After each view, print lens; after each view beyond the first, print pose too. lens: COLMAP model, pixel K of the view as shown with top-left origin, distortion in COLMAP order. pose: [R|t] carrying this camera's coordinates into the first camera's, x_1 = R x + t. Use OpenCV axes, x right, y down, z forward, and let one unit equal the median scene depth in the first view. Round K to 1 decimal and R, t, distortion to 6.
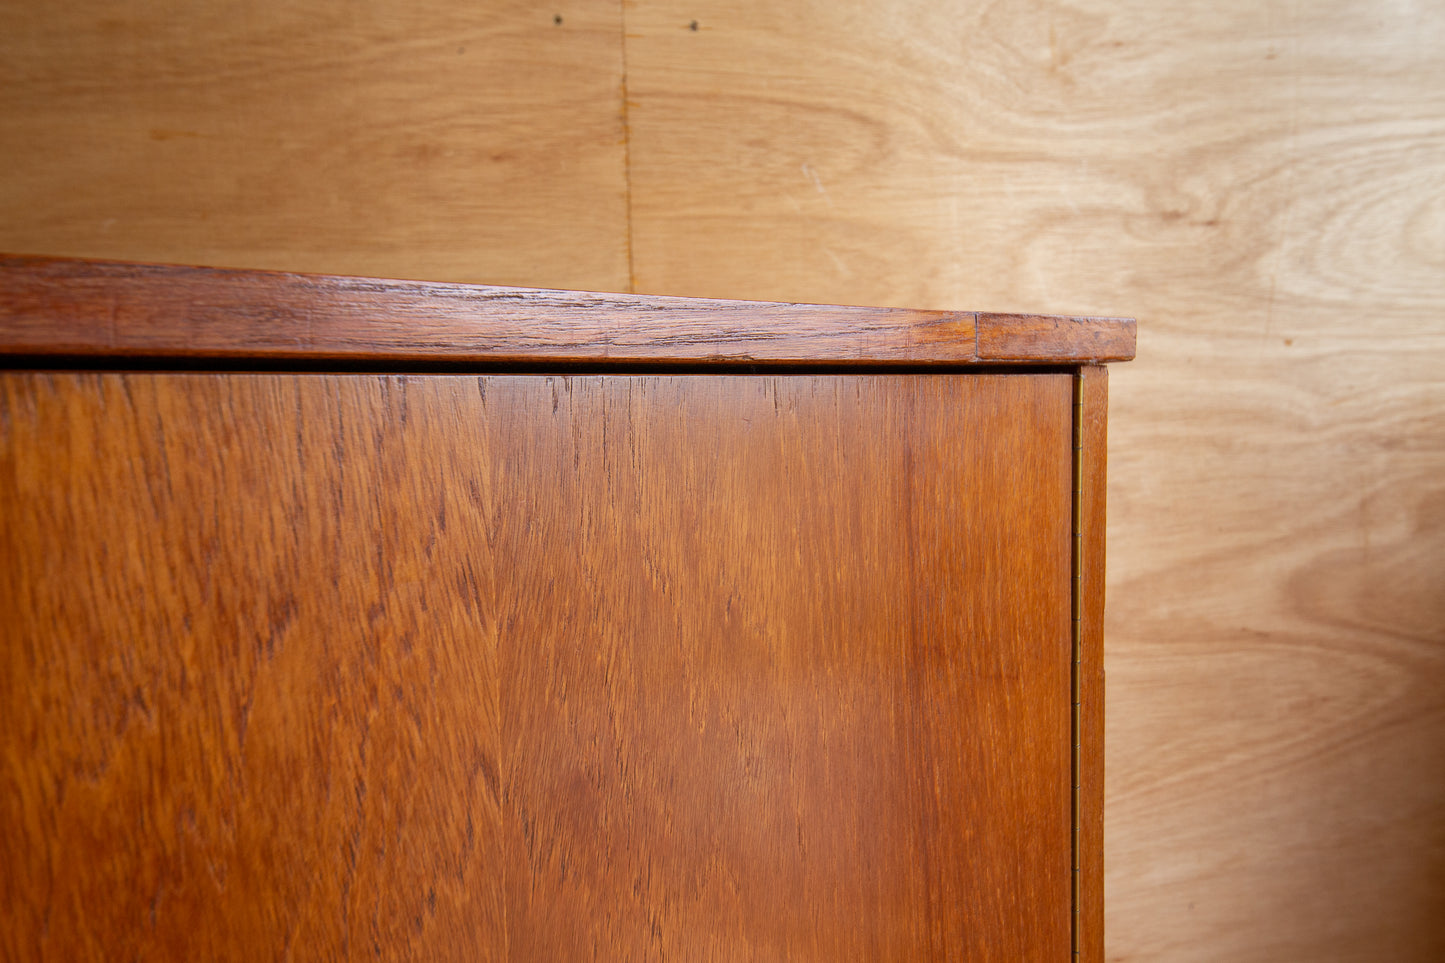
lens RADIAL K [[879.3, 0, 724.0], [0, 879.3, 483.9], [0, 0, 1]] dist [0.066472, -0.042728]
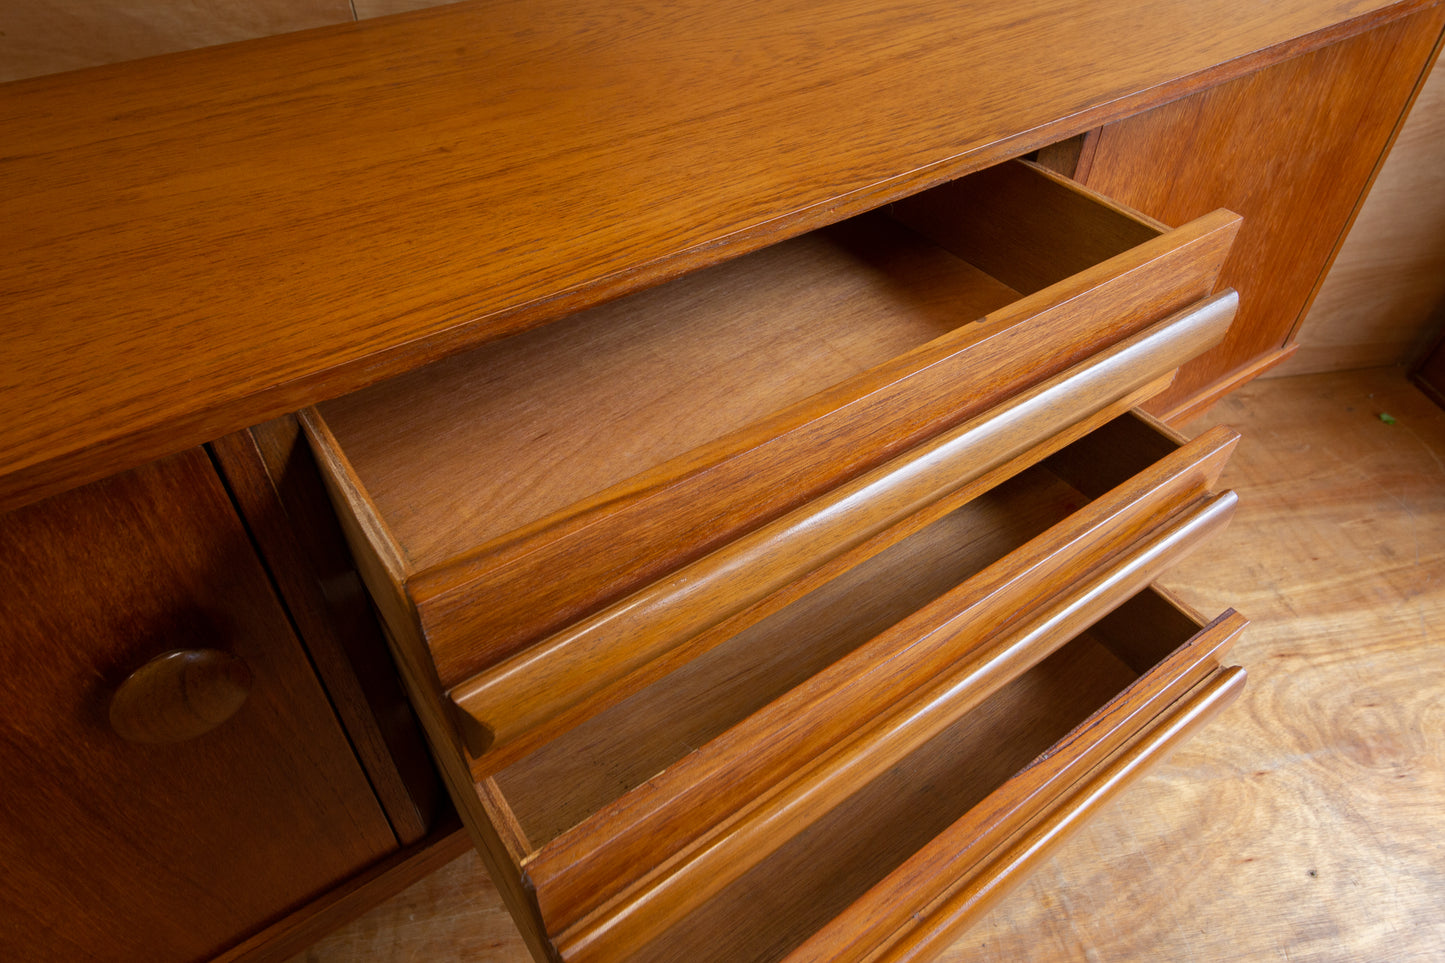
lens RADIAL K [[928.7, 0, 722.5], [0, 928.7, 483.0], [0, 0, 1]] dist [0.067153, -0.038121]
pose [[0.999700, 0.010152, 0.022282, -0.761763], [-0.021793, 0.783733, 0.620715, -0.298256], [-0.011162, -0.621015, 0.783719, -0.868173]]
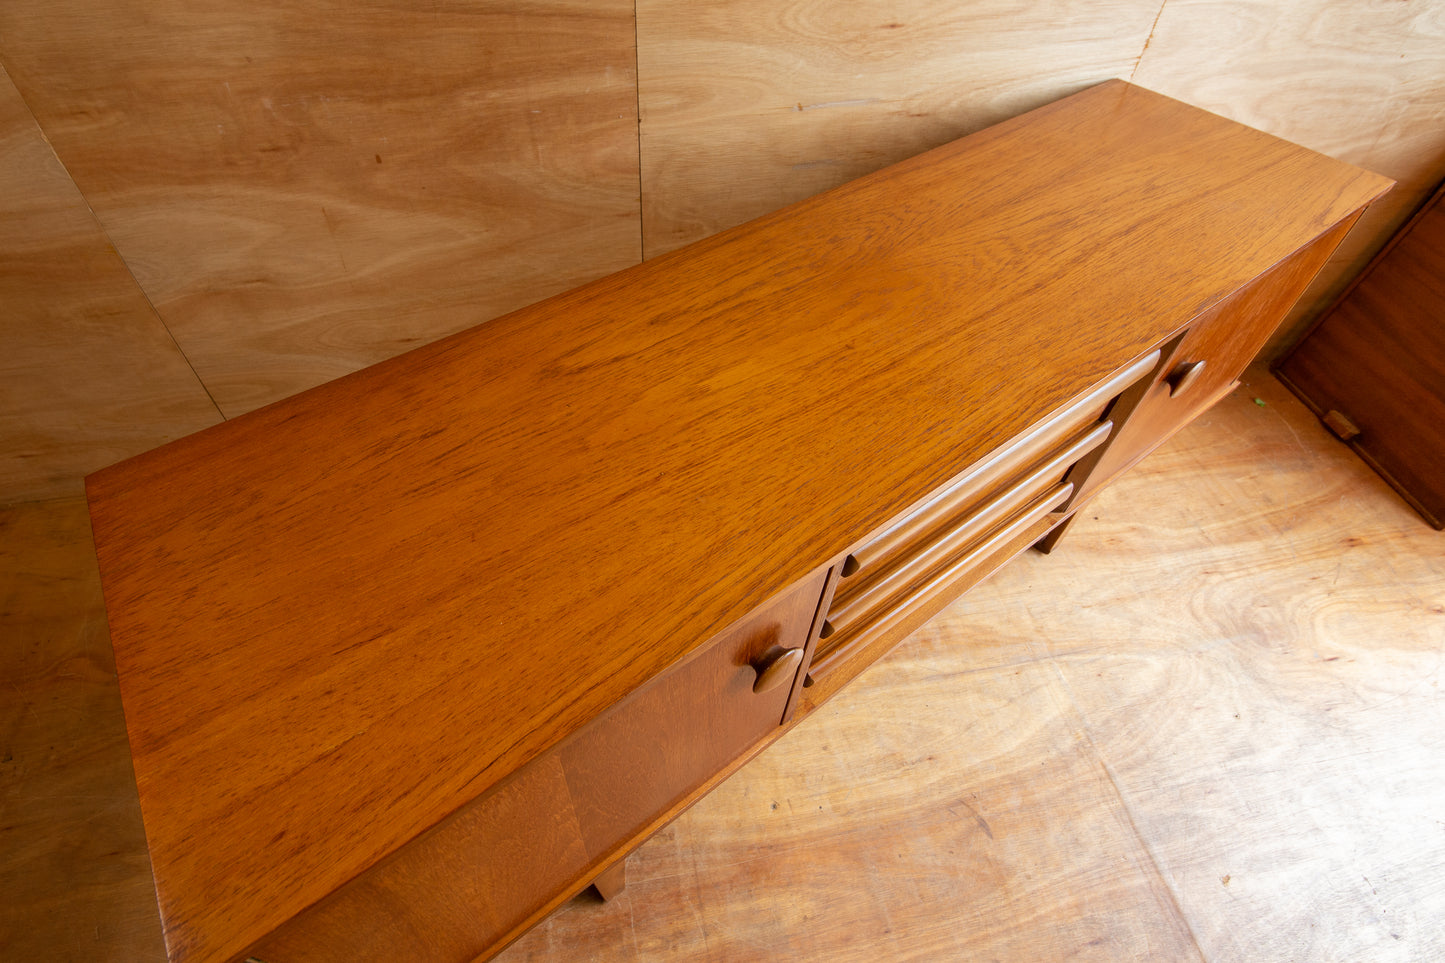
lens RADIAL K [[712.6, 0, 669.6], [0, 712.6, 414.2], [0, 0, 1]] dist [0.031778, -0.030051]
pose [[0.999643, 0.012353, 0.023712, -1.277331], [-0.024950, 0.749794, 0.661201, -0.644087], [-0.009611, -0.661557, 0.749834, -0.929901]]
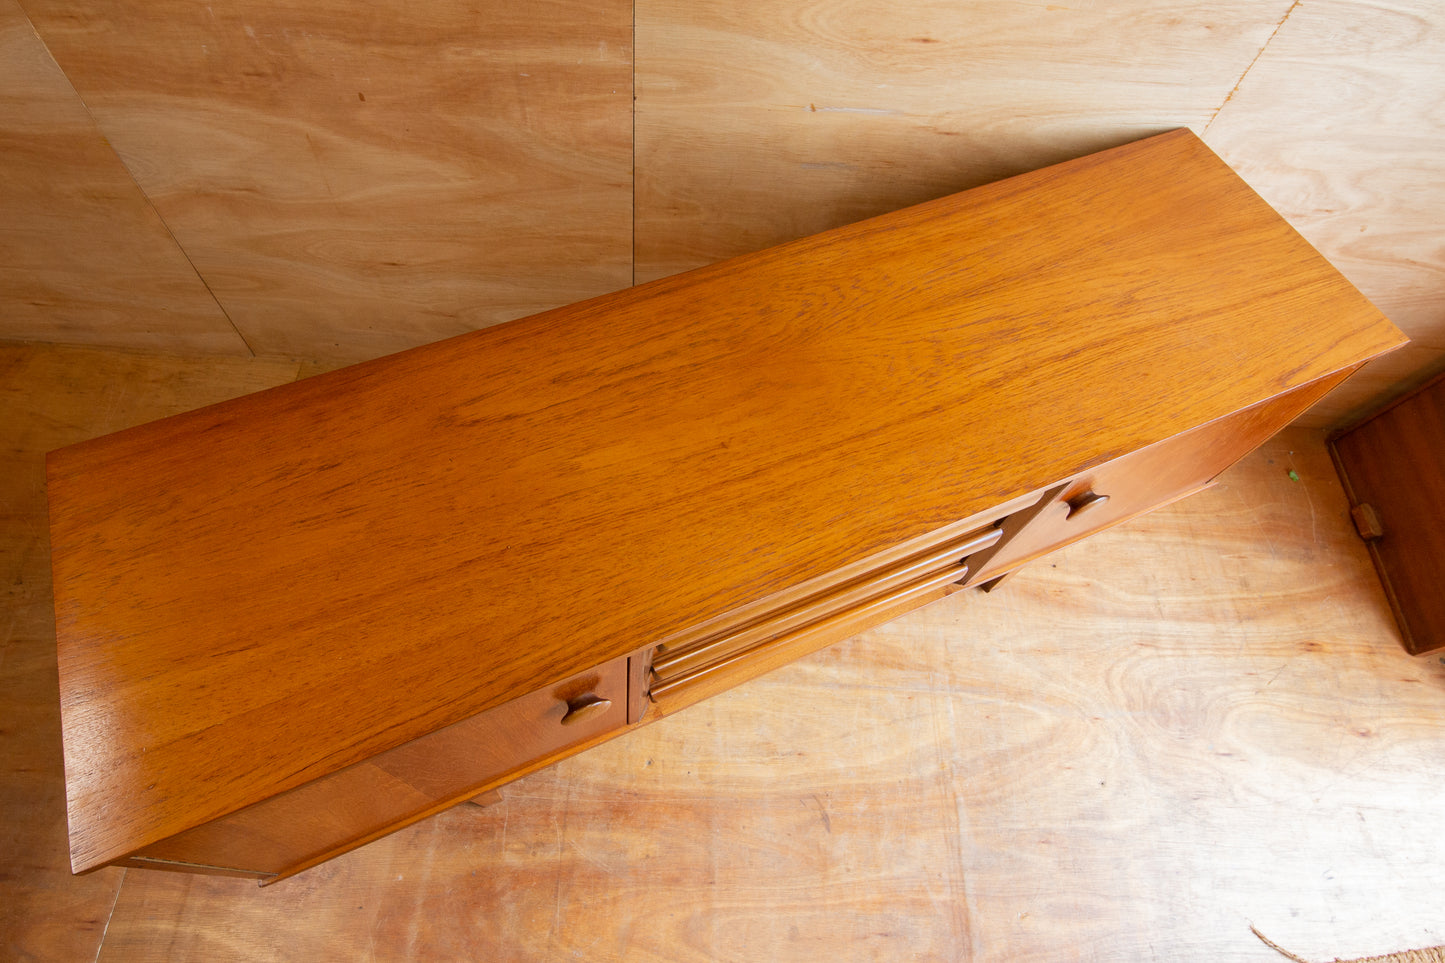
lens RADIAL K [[794.6, 0, 676.5], [0, 794.6, 455.7], [0, 0, 1]] dist [0.037124, -0.036779]
pose [[0.978072, 0.205129, -0.036011, -1.008599], [-0.086664, 0.558093, 0.825240, -1.054048], [0.189378, -0.804024, 0.563633, -0.808998]]
